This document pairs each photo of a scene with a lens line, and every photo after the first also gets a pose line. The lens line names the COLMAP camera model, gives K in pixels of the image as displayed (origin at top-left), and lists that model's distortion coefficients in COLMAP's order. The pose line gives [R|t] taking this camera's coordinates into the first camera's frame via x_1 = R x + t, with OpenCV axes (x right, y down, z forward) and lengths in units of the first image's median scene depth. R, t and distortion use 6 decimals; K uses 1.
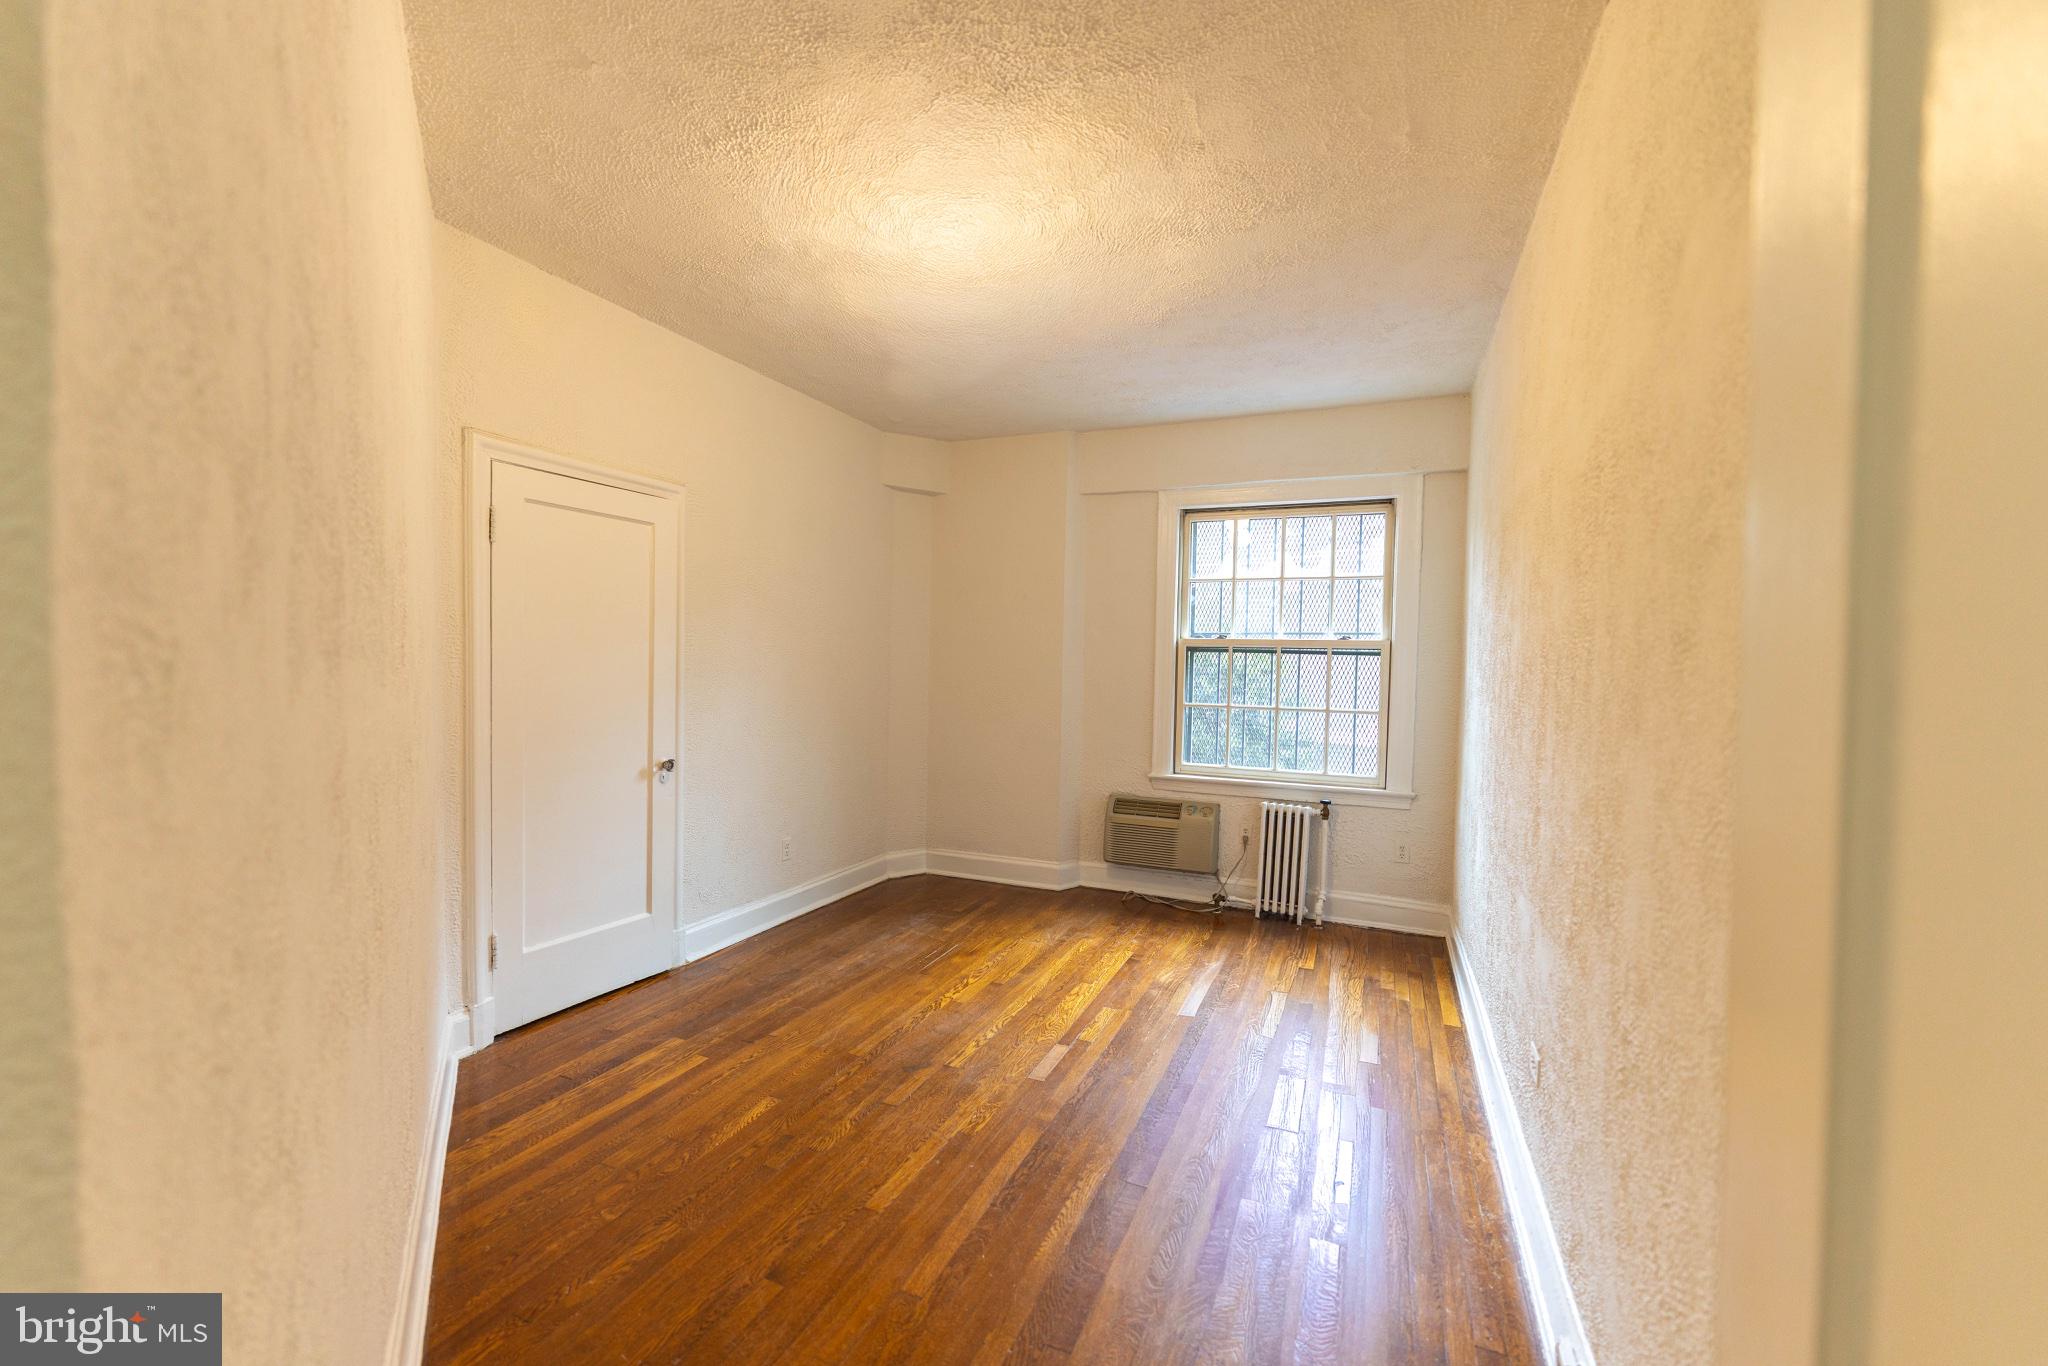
lens RADIAL K [[815.9, 0, 1023.7], [0, 815.9, 690.2], [0, 0, 1]] dist [-0.000728, -0.000066]
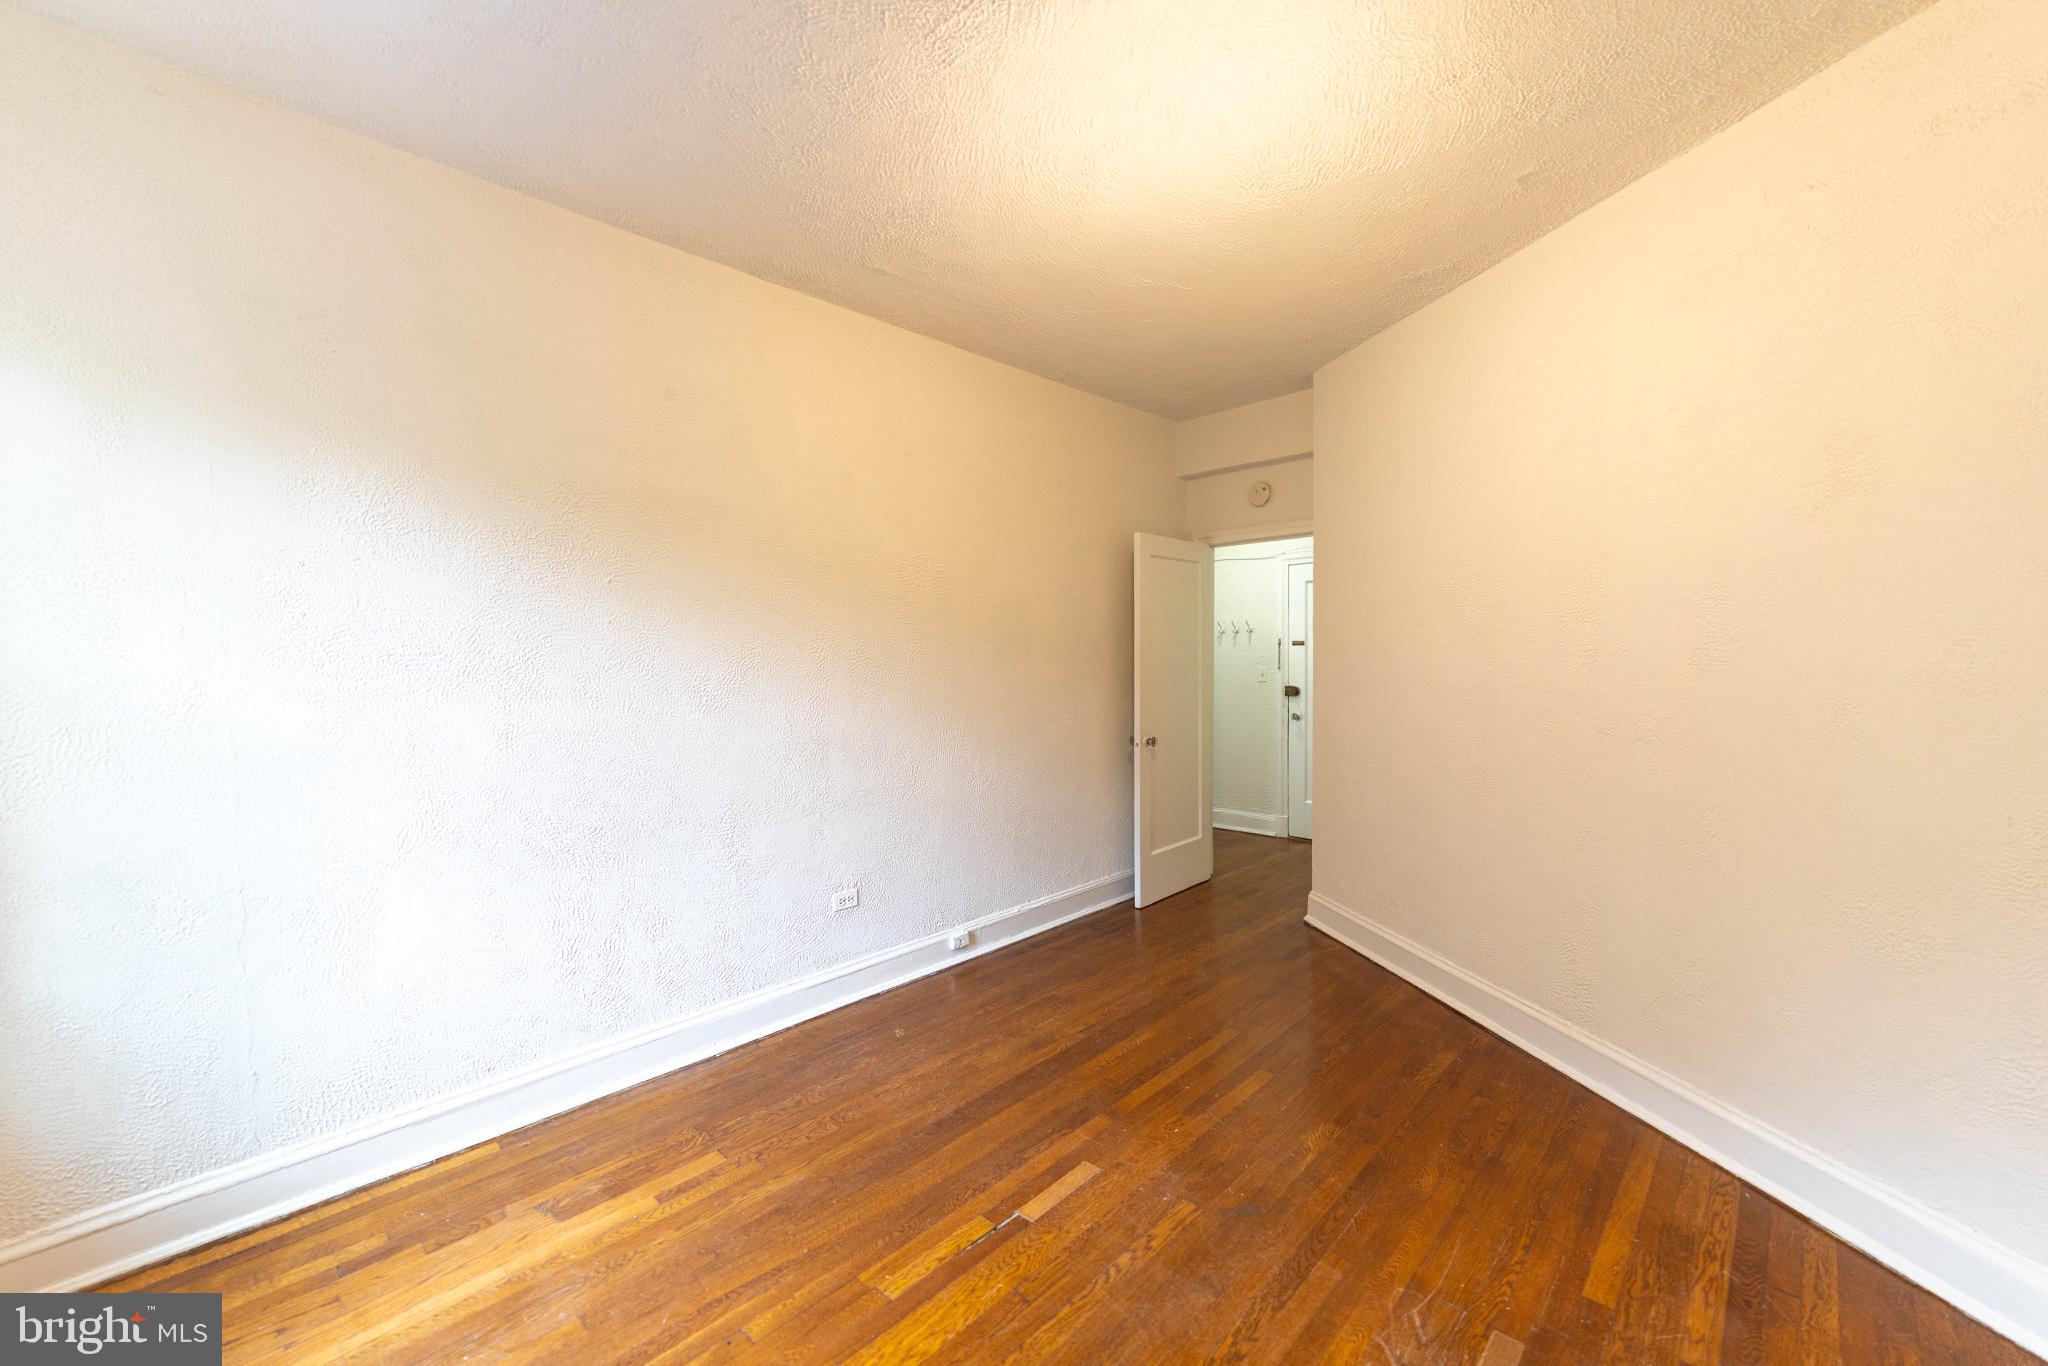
lens RADIAL K [[815.9, 0, 1024.7], [0, 815.9, 675.2], [0, 0, 1]] dist [-0.000728, -0.000066]
pose [[-0.937095, -0.018978, 0.348558, -0.200316], [0.000248, 0.998485, 0.055031, -0.061731], [-0.349074, 0.051656, -0.935670, 1.778765]]
